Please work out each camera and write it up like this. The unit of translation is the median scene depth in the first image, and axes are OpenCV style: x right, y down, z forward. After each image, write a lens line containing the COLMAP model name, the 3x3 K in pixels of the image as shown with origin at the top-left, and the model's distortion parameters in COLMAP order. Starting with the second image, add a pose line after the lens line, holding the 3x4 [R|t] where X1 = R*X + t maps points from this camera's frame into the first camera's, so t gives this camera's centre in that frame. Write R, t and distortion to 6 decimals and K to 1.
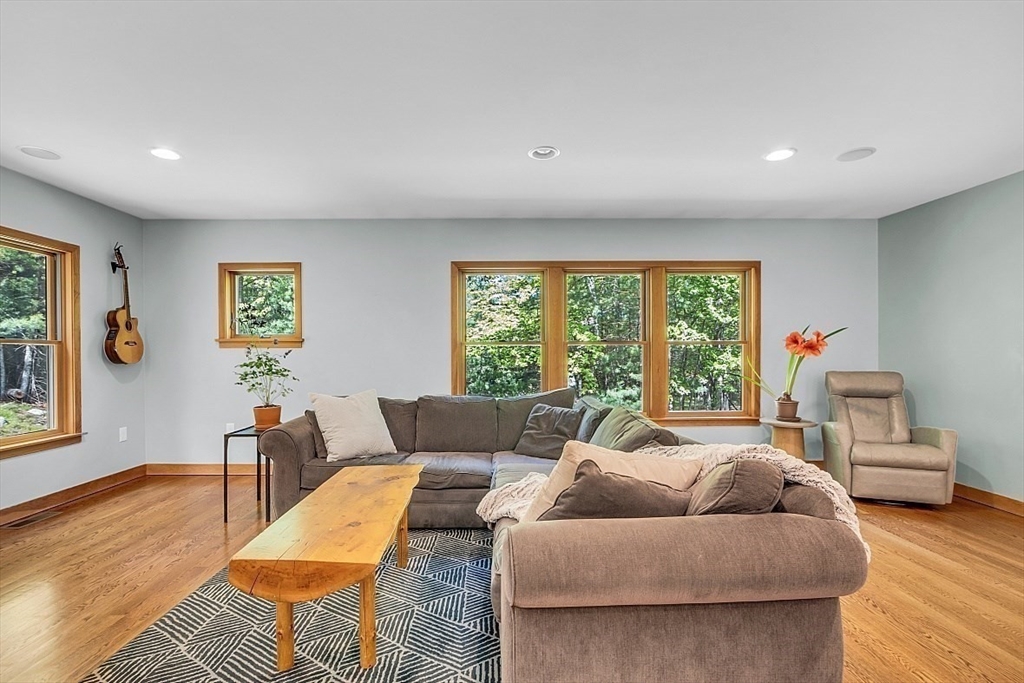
lens RADIAL K [[468.4, 0, 506.9], [0, 468.4, 353.8], [0, 0, 1]] dist [-0.014925, 0.000576]
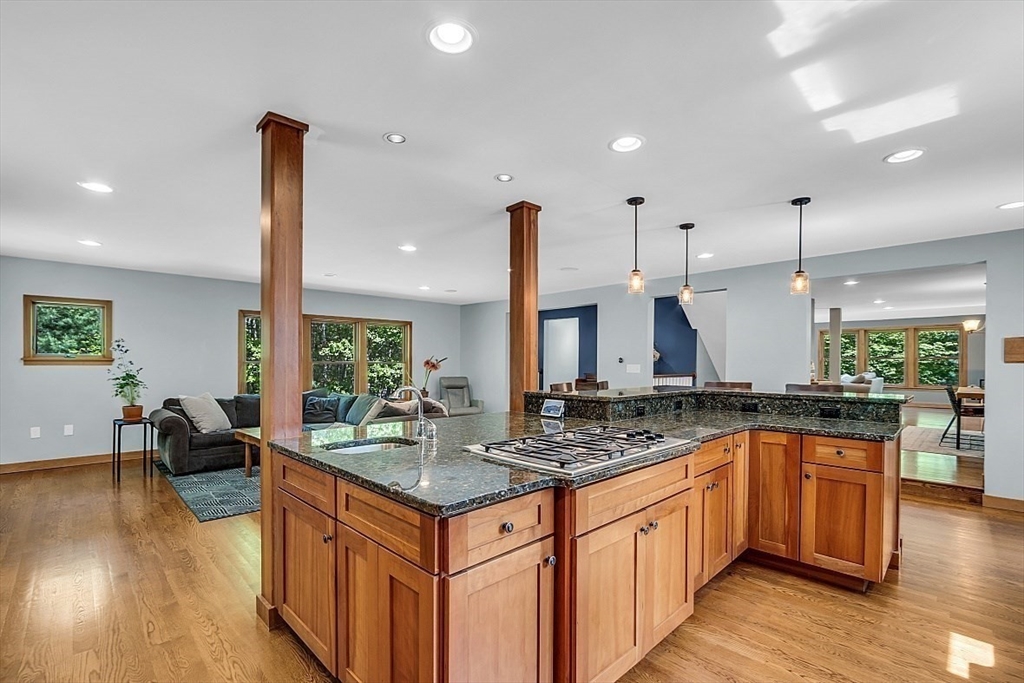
lens RADIAL K [[468.4, 0, 506.9], [0, 468.4, 353.8], [0, 0, 1]] dist [-0.014925, 0.000576]
pose [[0.731531, 0.018171, 0.681566, -0.588073], [-0.008064, 0.999805, -0.018000, -0.034684], [-0.681761, 0.007672, 0.731535, -0.829857]]
